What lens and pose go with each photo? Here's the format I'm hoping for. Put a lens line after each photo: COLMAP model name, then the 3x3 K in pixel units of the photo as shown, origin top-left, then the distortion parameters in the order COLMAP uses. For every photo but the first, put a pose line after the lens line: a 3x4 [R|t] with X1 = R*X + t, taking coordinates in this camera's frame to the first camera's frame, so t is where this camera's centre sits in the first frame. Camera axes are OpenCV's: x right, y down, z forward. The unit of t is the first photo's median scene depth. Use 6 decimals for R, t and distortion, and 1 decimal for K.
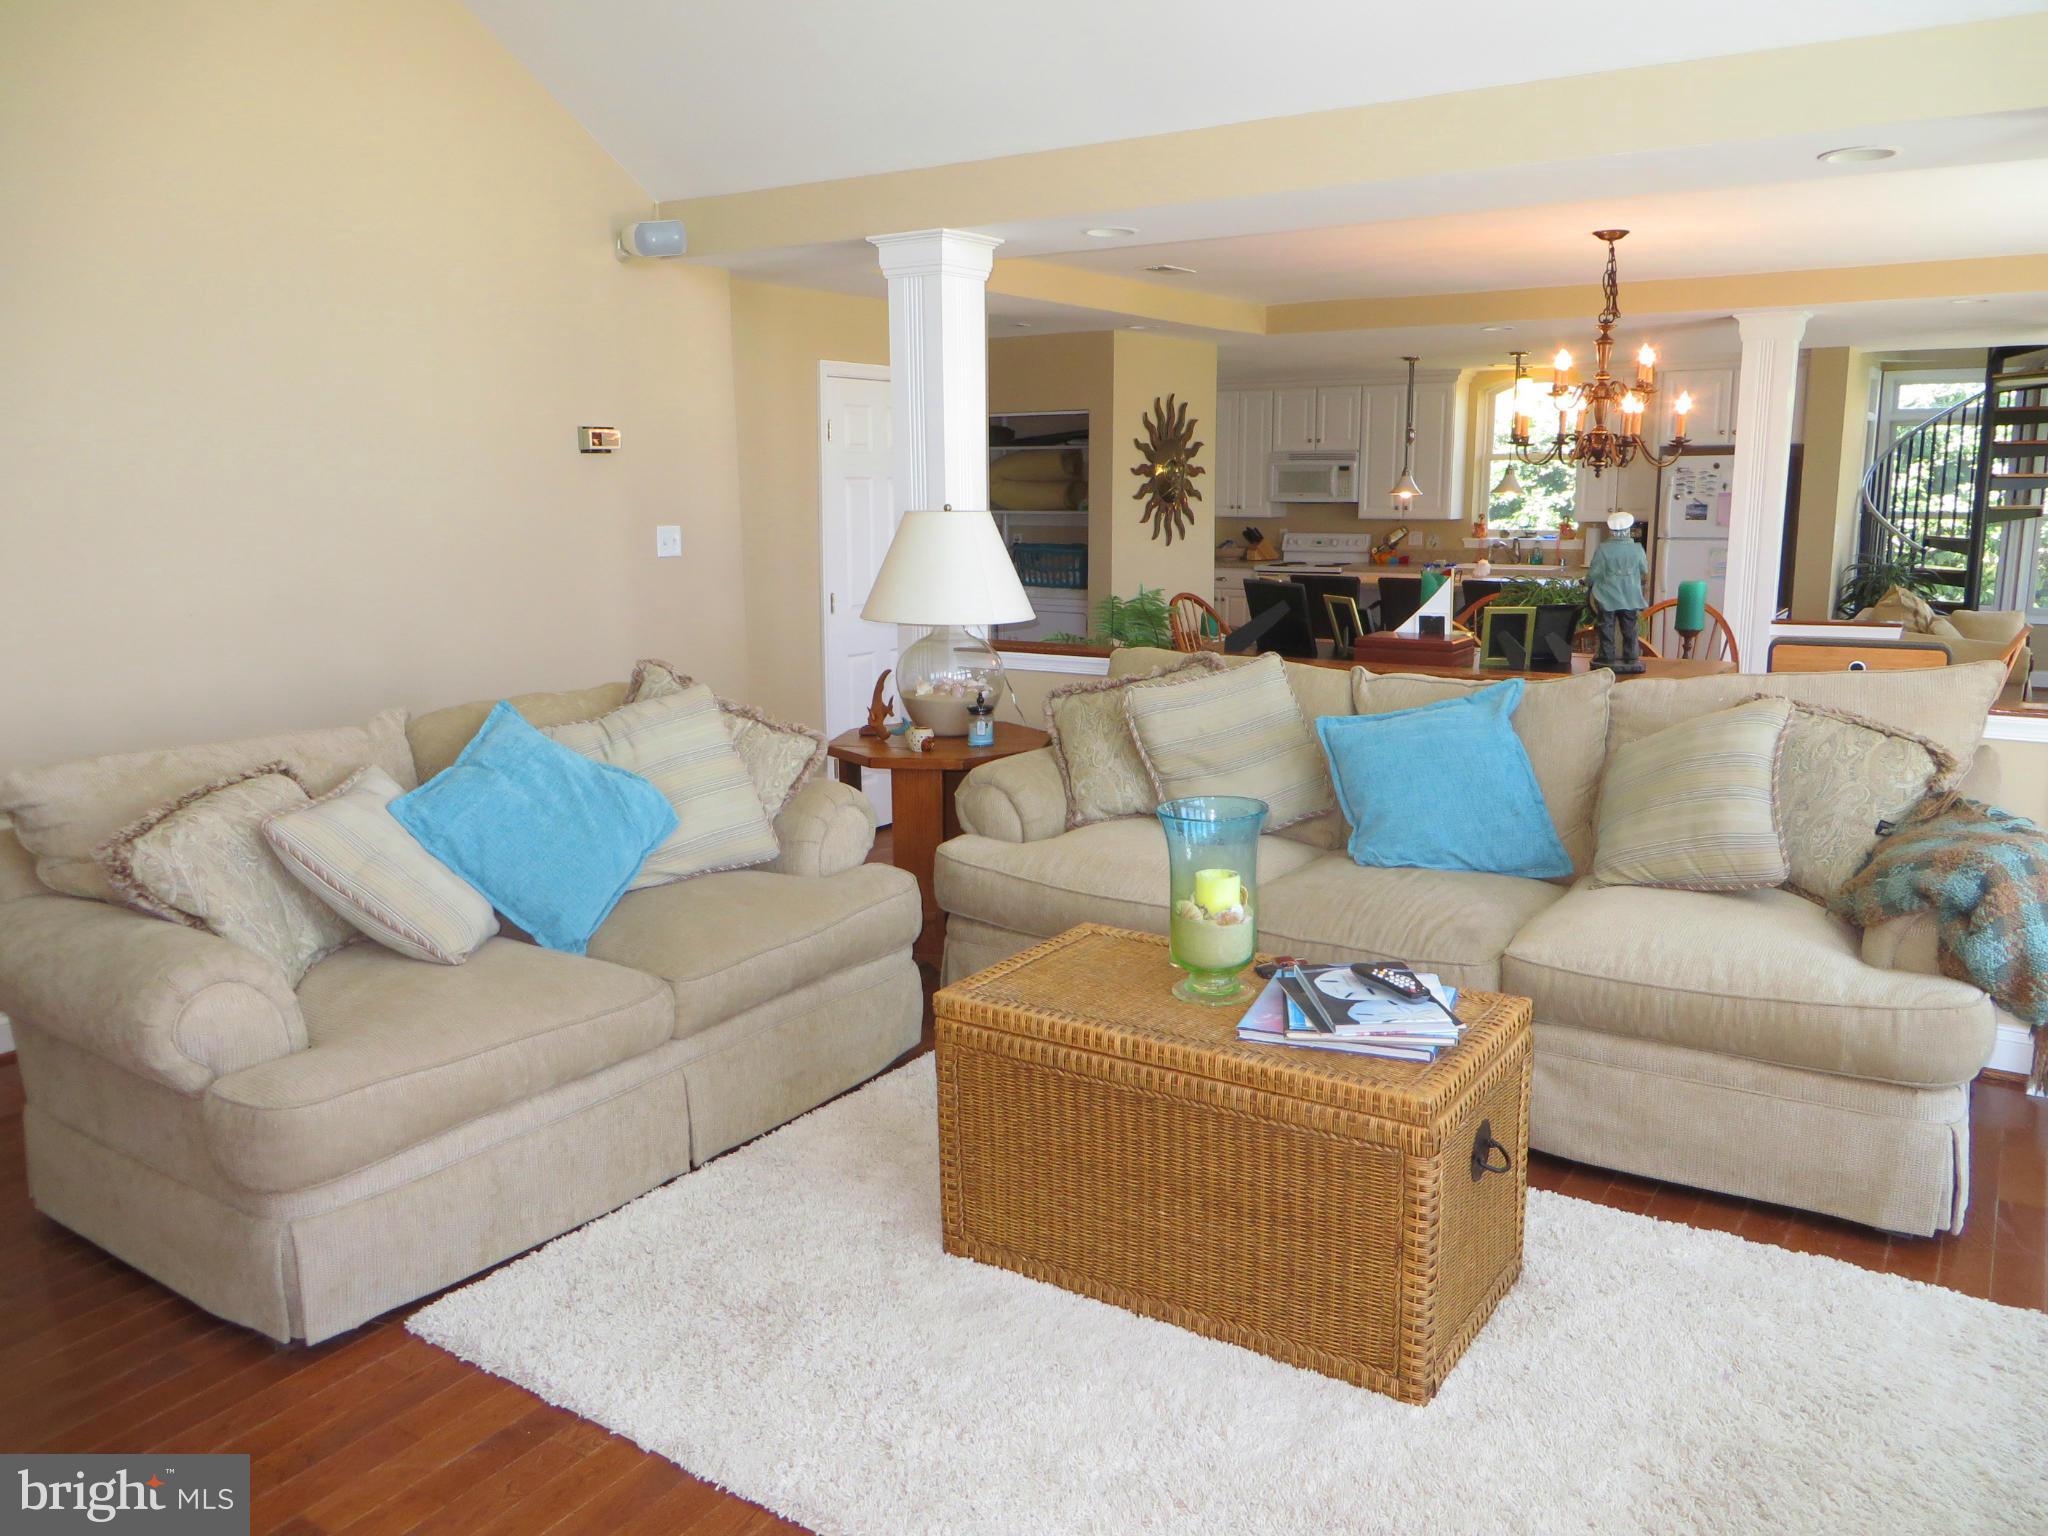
lens RADIAL K [[1541.5, 0, 1016.2], [0, 1541.5, 760.0], [0, 0, 1]] dist [-0.014877, -0.001639]
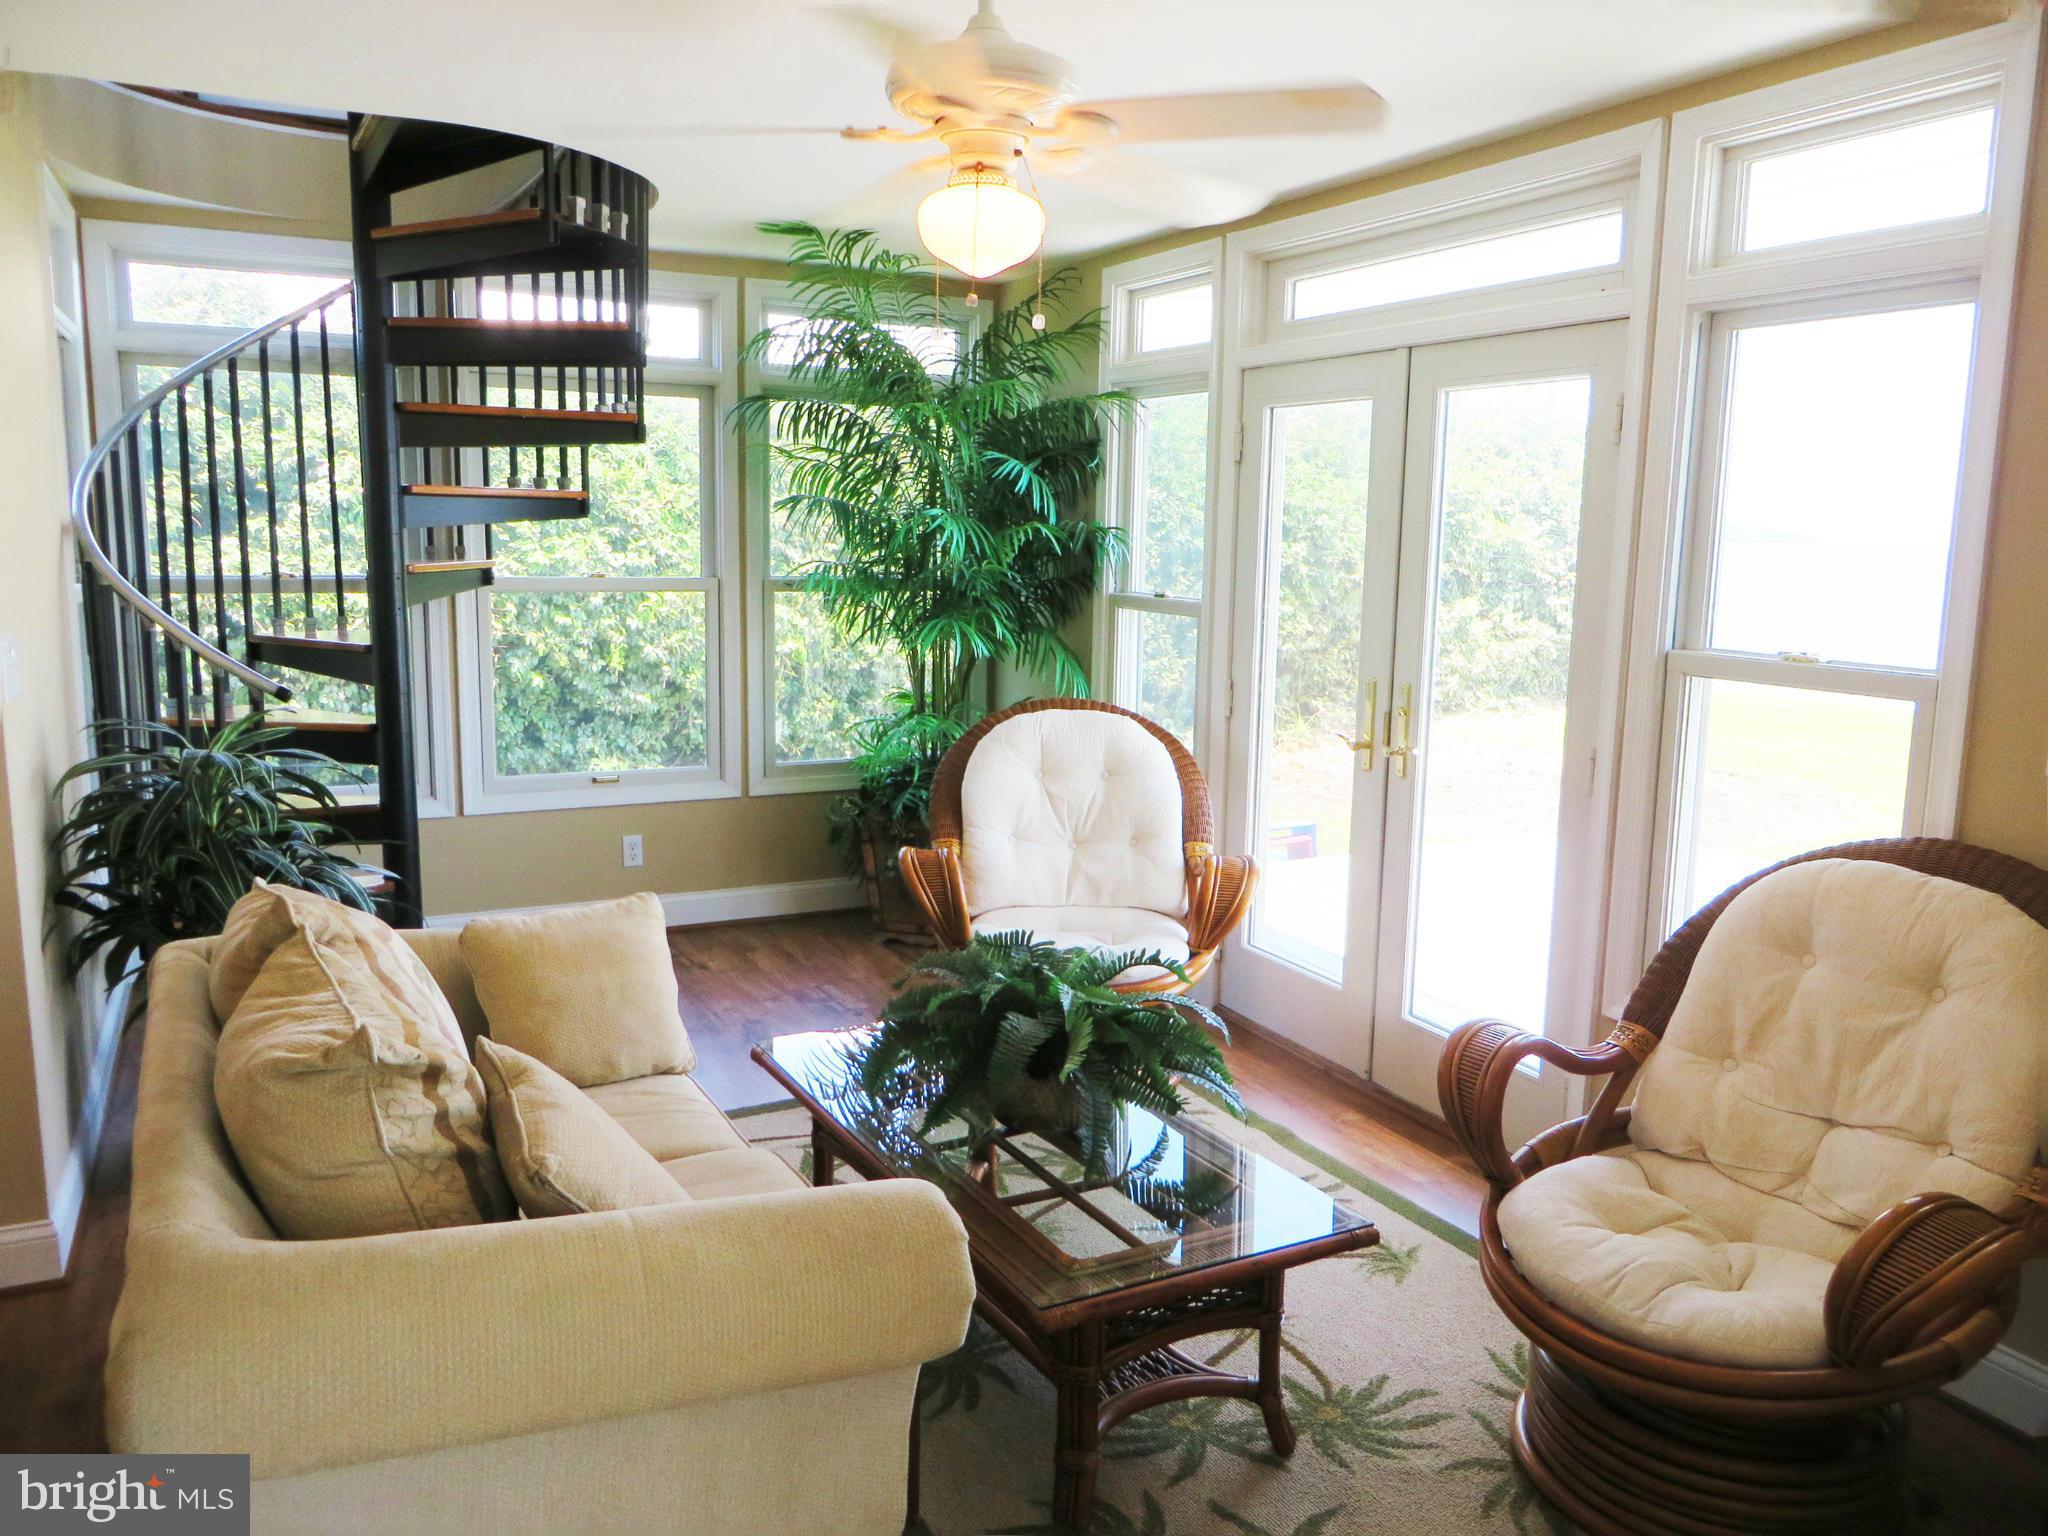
lens RADIAL K [[1541.5, 0, 1013.2], [0, 1541.5, 761.6], [0, 0, 1]] dist [-0.014877, -0.001639]
pose [[0.498663, -0.115262, 0.859098, 0.920276], [0.138326, 0.989000, 0.052399, -0.289473], [-0.855687, 0.092706, 0.509122, 1.683181]]
